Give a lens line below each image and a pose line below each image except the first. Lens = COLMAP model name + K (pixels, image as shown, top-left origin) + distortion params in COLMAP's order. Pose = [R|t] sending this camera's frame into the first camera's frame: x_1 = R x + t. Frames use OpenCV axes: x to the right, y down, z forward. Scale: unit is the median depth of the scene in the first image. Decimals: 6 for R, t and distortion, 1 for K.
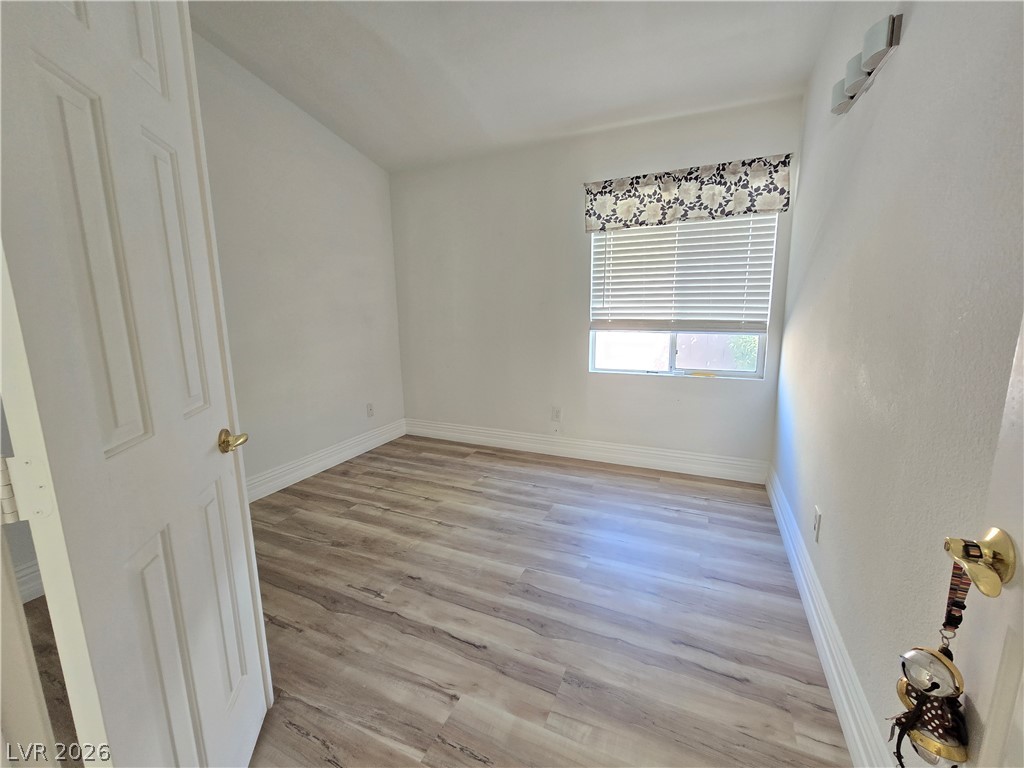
lens RADIAL K [[418.2, 0, 514.2], [0, 418.2, 379.6], [0, 0, 1]] dist [-0.005224, 0.001283]
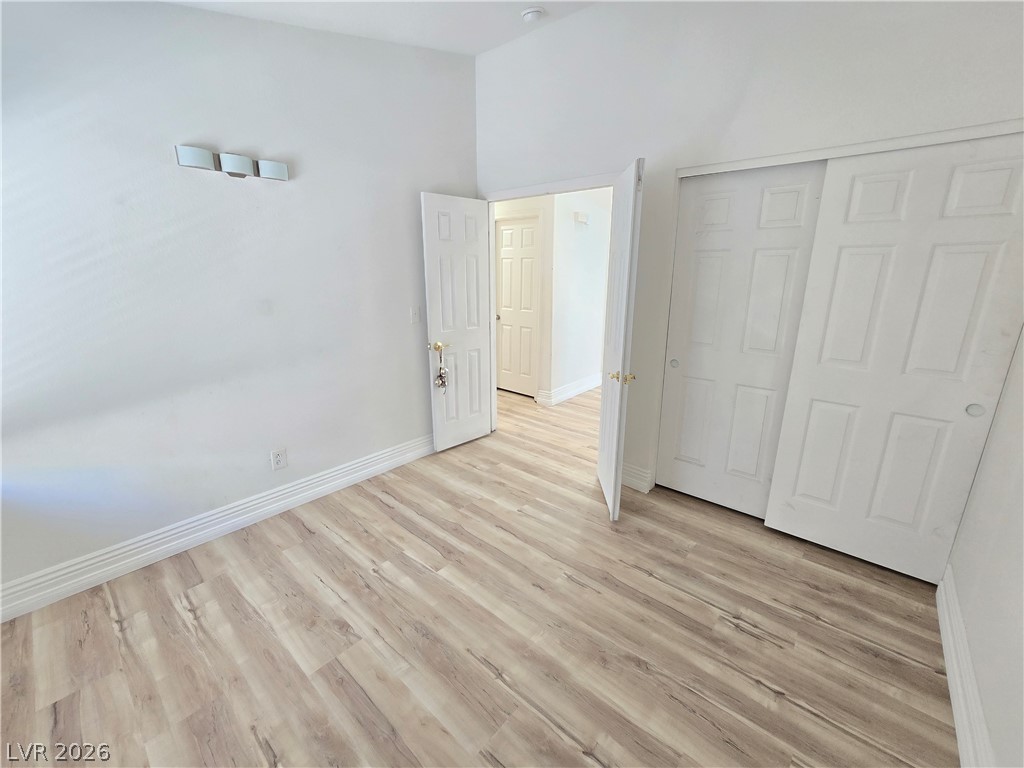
lens RADIAL K [[418.2, 0, 511.8], [0, 418.2, 381.9], [0, 0, 1]] dist [-0.005224, 0.001283]
pose [[-0.955766, -0.066772, 0.286449, -0.425251], [0.061248, 0.907359, 0.415870, -0.414837], [-0.287680, 0.415018, -0.863134, 1.648912]]
